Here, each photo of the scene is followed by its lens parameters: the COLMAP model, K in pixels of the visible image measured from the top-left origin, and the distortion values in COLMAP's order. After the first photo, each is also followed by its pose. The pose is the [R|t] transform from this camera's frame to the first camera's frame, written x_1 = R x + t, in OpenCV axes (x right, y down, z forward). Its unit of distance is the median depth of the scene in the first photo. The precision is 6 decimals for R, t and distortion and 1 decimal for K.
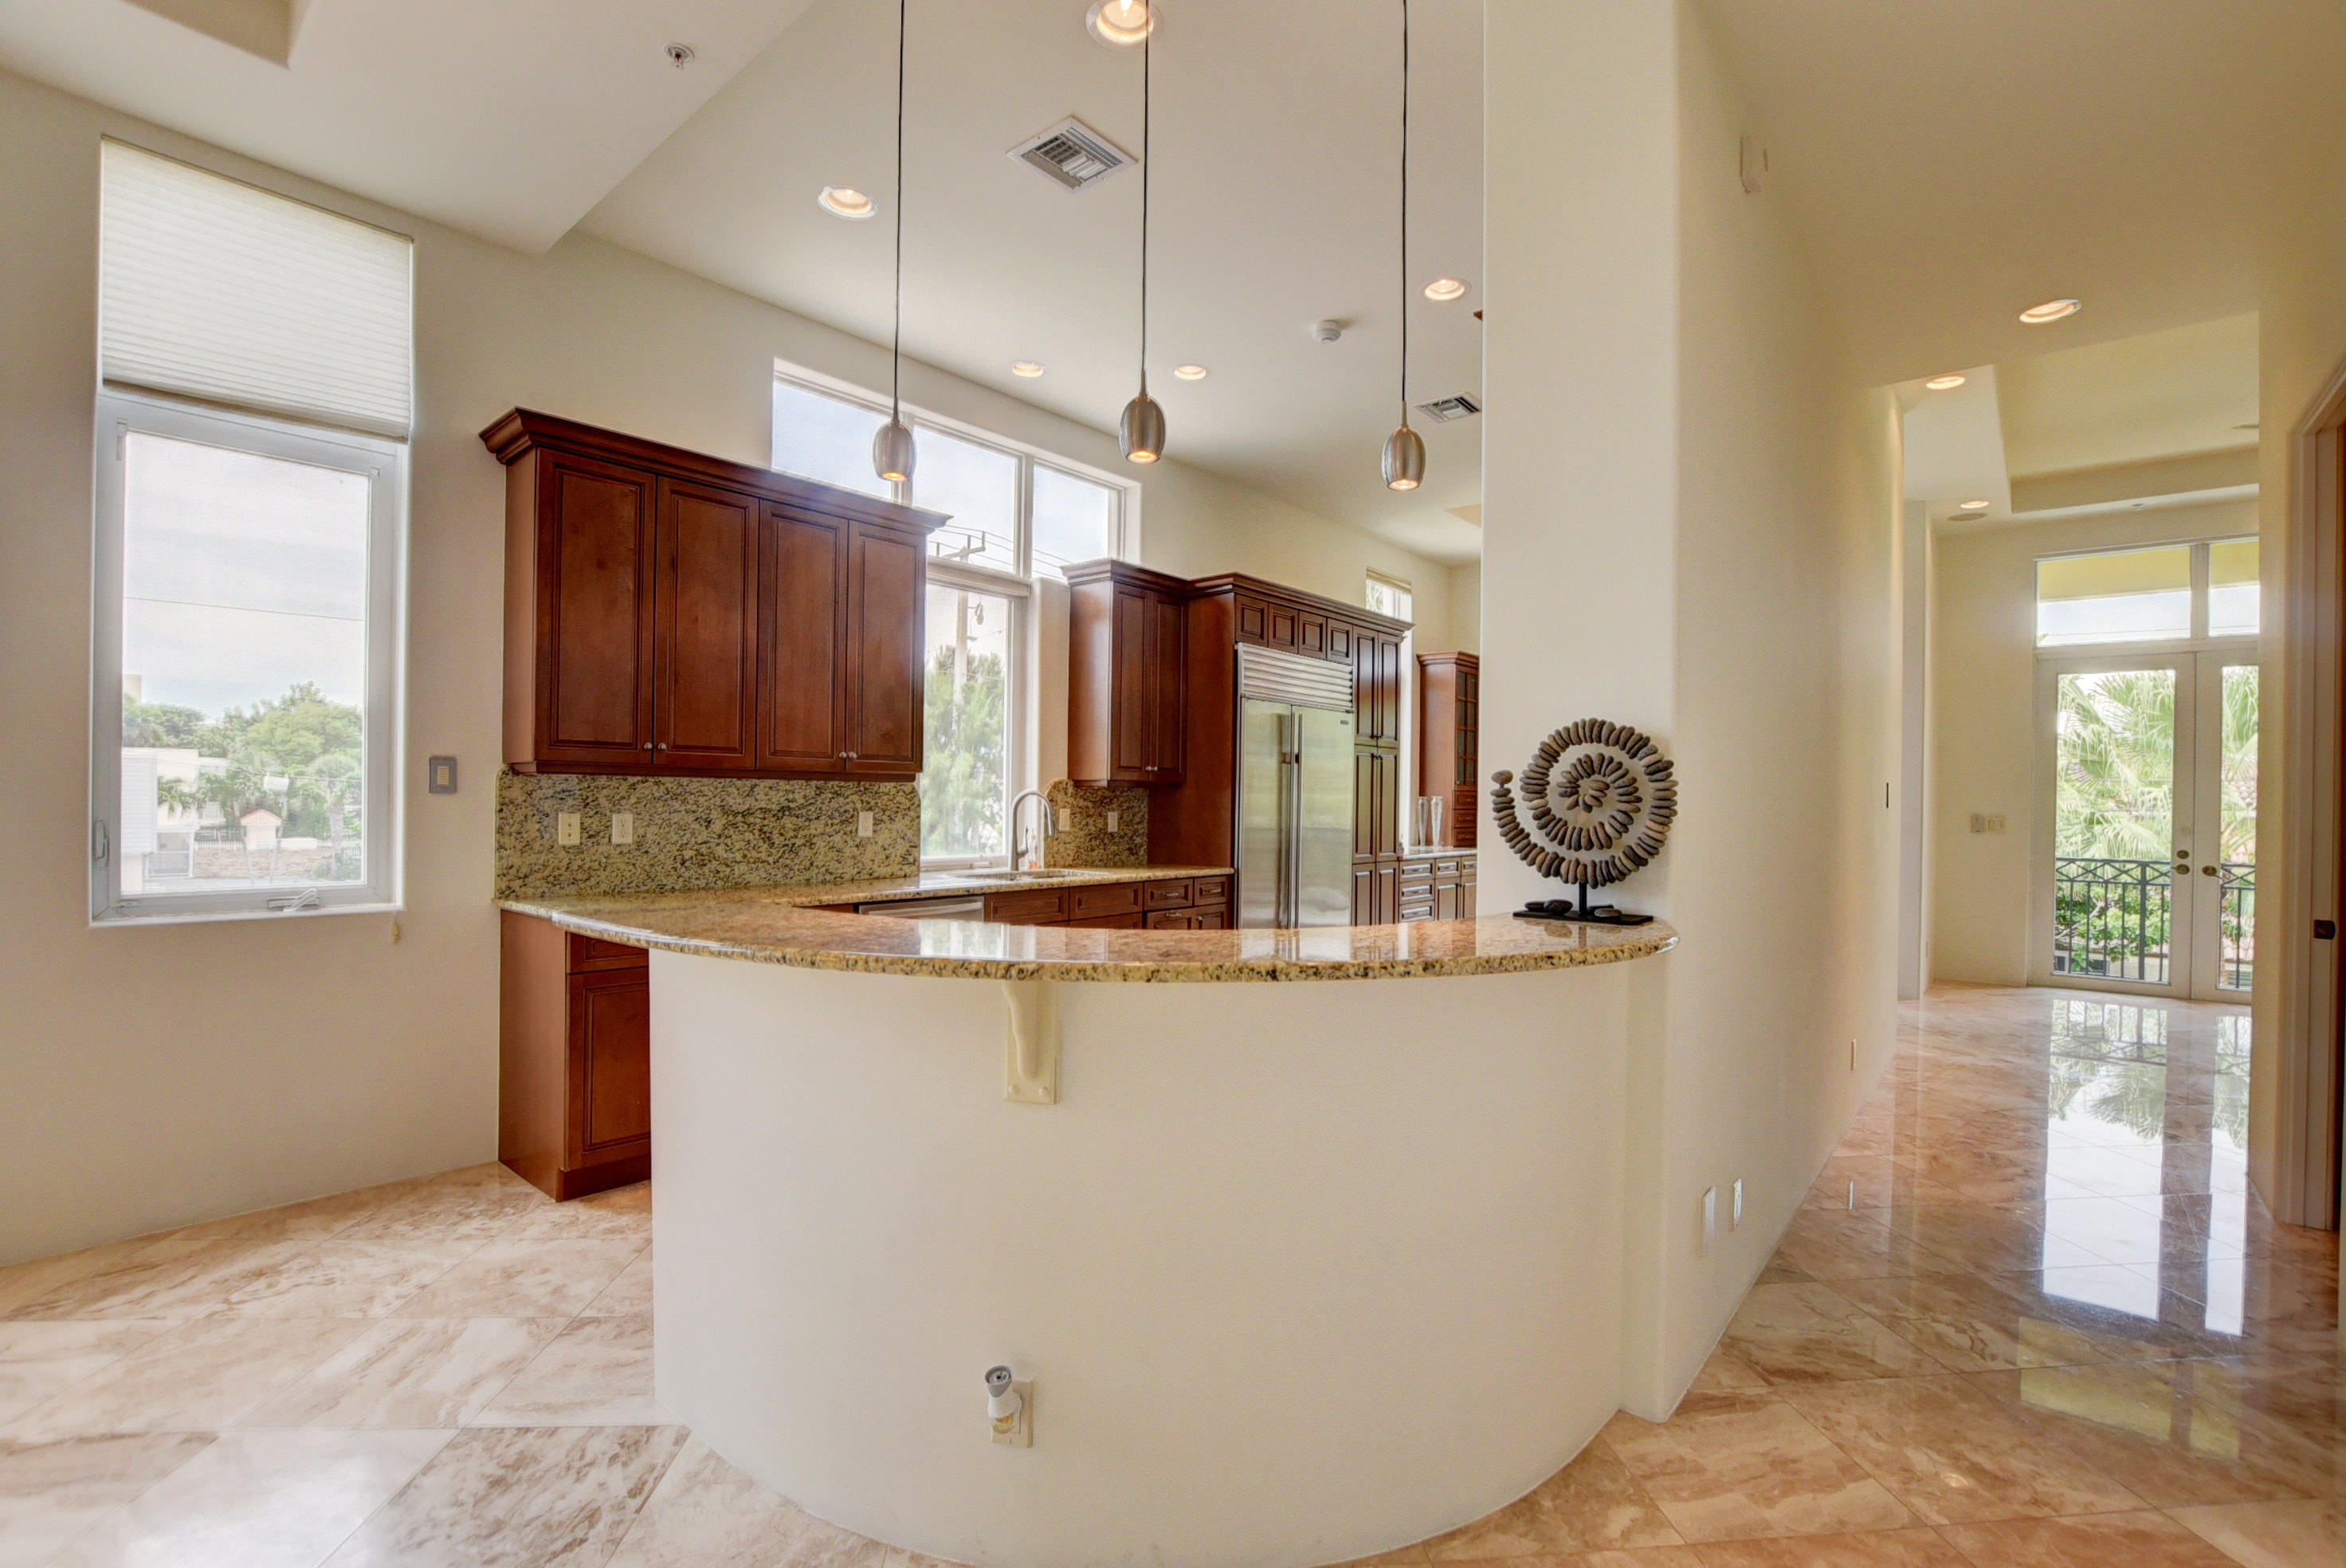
lens RADIAL K [[1037.6, 0, 1187.7], [0, 1037.6, 803.5], [0, 0, 1]] dist [-0.030624, 0.003769]
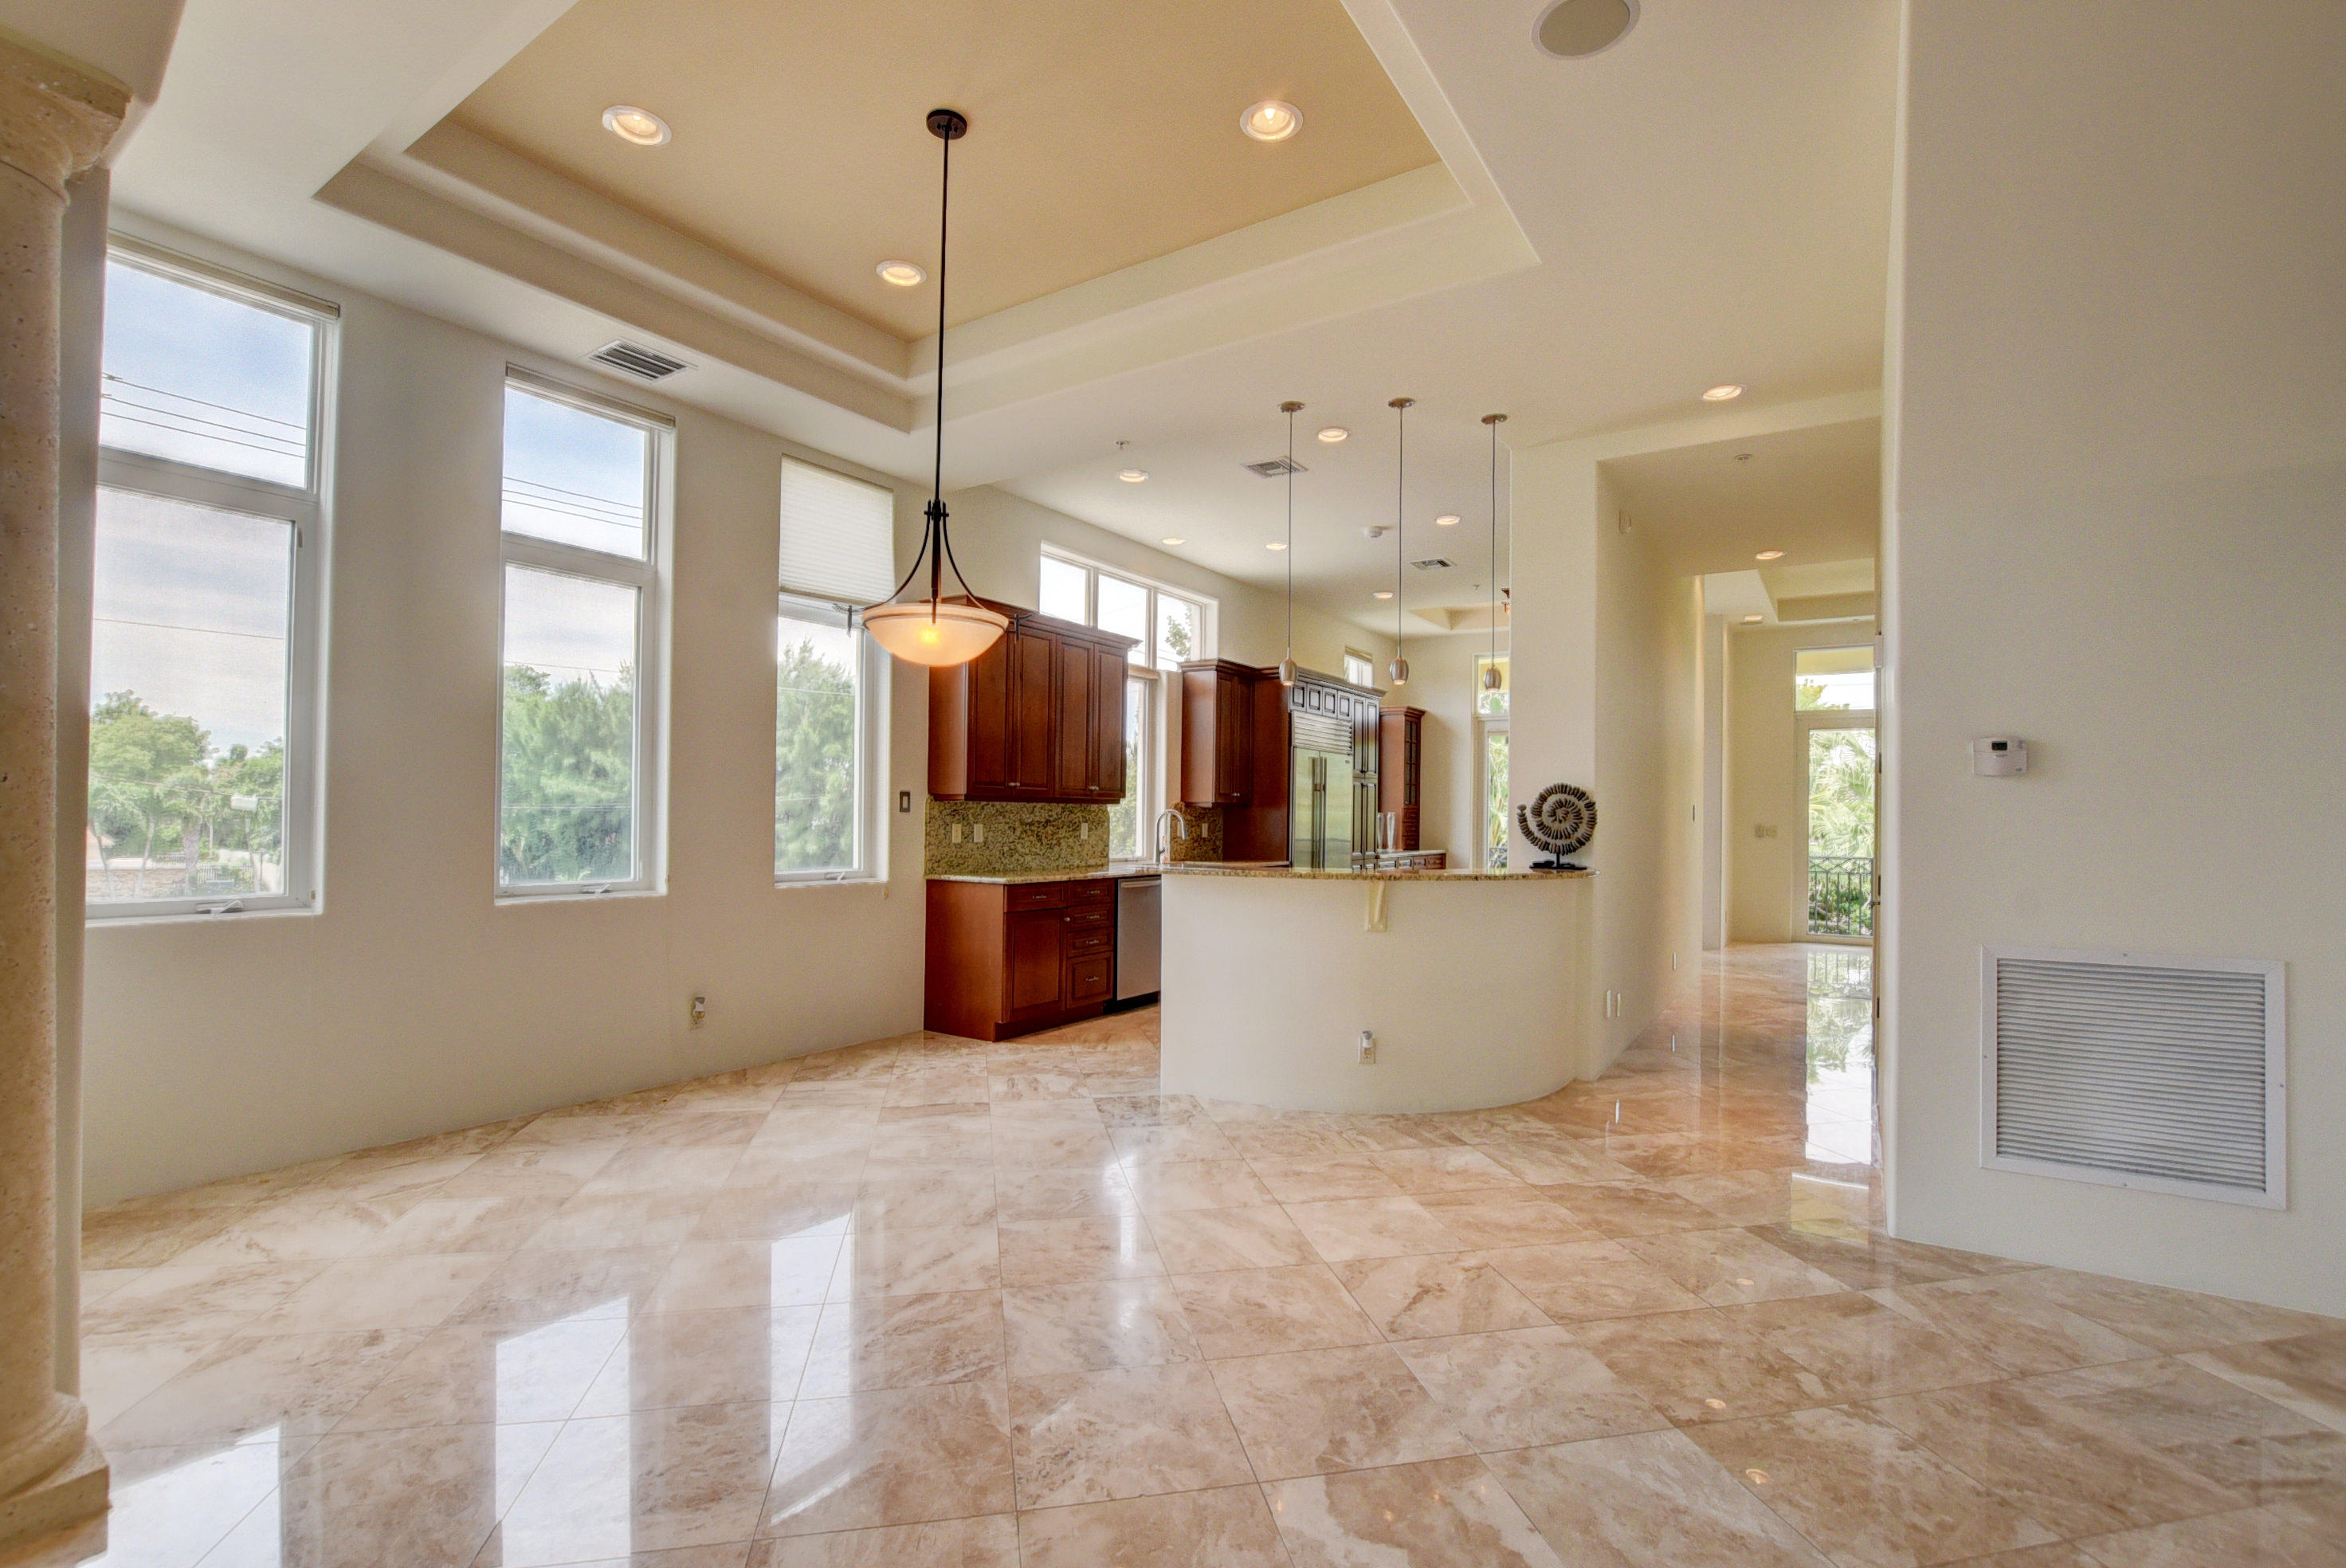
lens RADIAL K [[1037.6, 0, 1187.7], [0, 1037.6, 803.5], [0, 0, 1]] dist [-0.030624, 0.003769]
pose [[0.992271, 0.002985, 0.124051, -0.474632], [-0.001476, 0.999924, -0.012254, -0.004072], [-0.124078, 0.011976, 0.992200, -0.782827]]
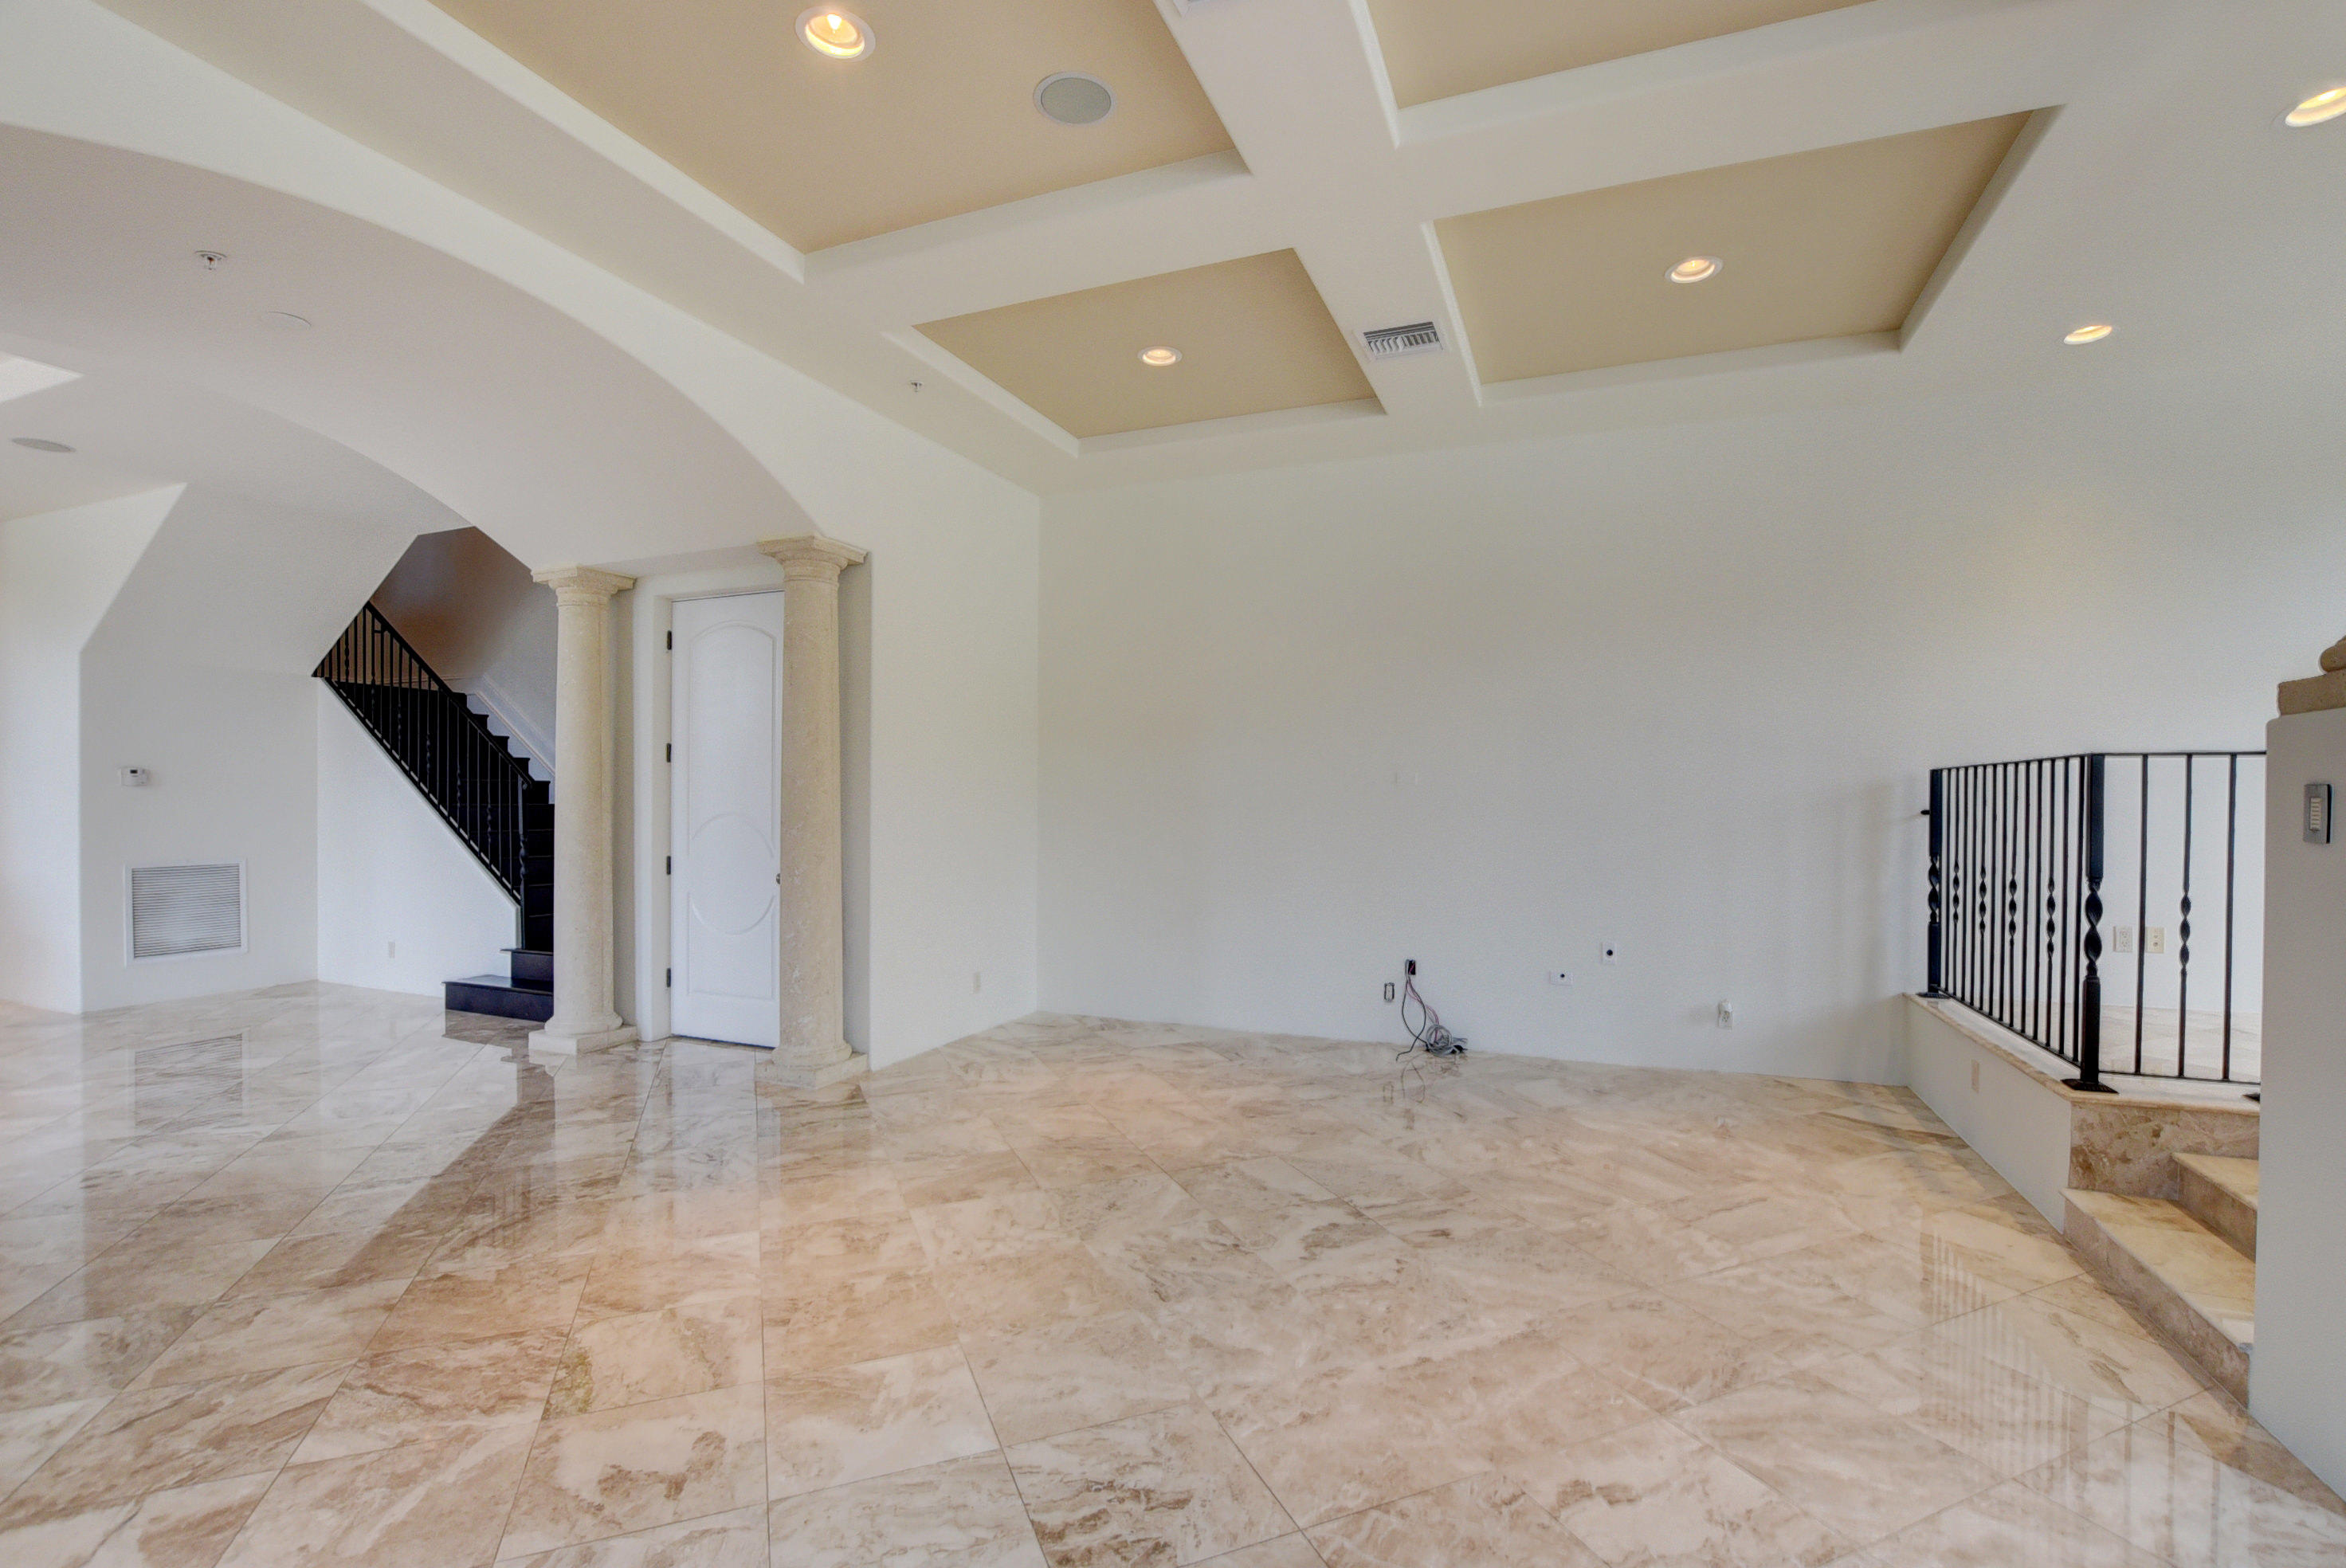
lens RADIAL K [[1037.6, 0, 1187.7], [0, 1037.6, 803.5], [0, 0, 1]] dist [-0.030624, 0.003769]
pose [[-0.314714, -0.016210, 0.949048, -2.132398], [-0.004725, 0.999869, 0.015511, -0.045194], [-0.949175, 0.000398, -0.314749, -1.299158]]
